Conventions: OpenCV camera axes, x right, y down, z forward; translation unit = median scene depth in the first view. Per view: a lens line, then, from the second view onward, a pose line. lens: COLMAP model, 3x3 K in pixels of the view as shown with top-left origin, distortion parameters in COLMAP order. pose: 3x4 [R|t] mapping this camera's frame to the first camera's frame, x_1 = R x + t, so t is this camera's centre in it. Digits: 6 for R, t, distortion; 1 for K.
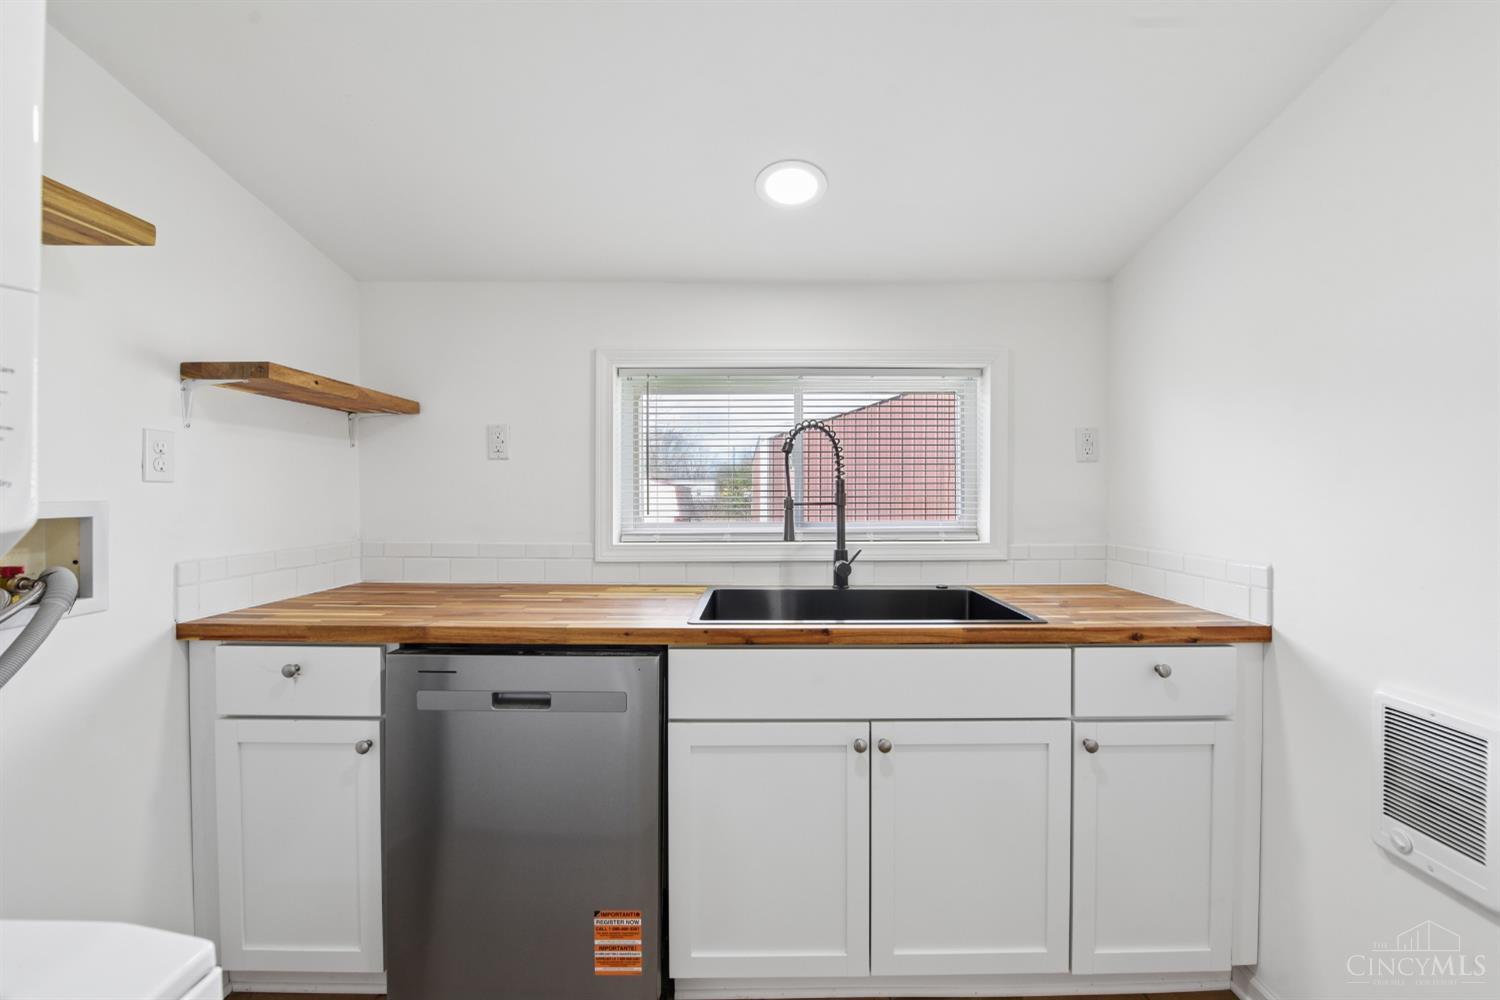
lens RADIAL K [[618.5, 0, 756.6], [0, 618.5, 498.6], [0, 0, 1]] dist [-0.014776, -0.001988]
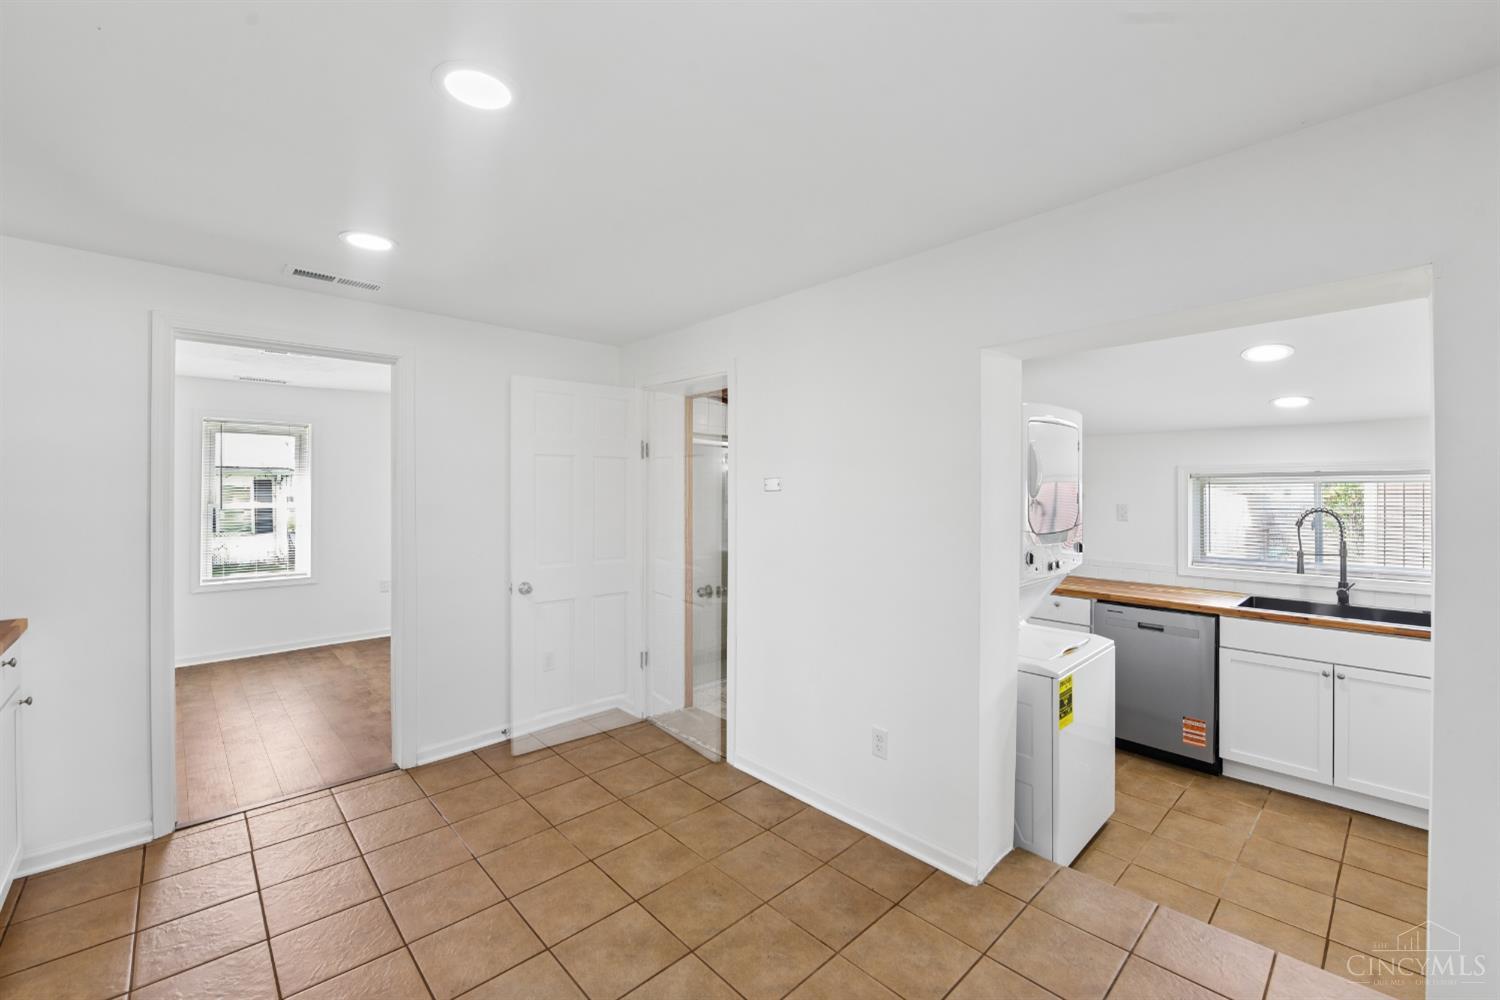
lens RADIAL K [[618.5, 0, 764.8], [0, 618.5, 481.0], [0, 0, 1]] dist [-0.014776, -0.001988]
pose [[0.692317, -0.006553, -0.721564, 0.345212], [-0.008184, 0.999823, -0.016933, -0.217930], [0.721547, 0.017628, 0.692141, -1.878838]]
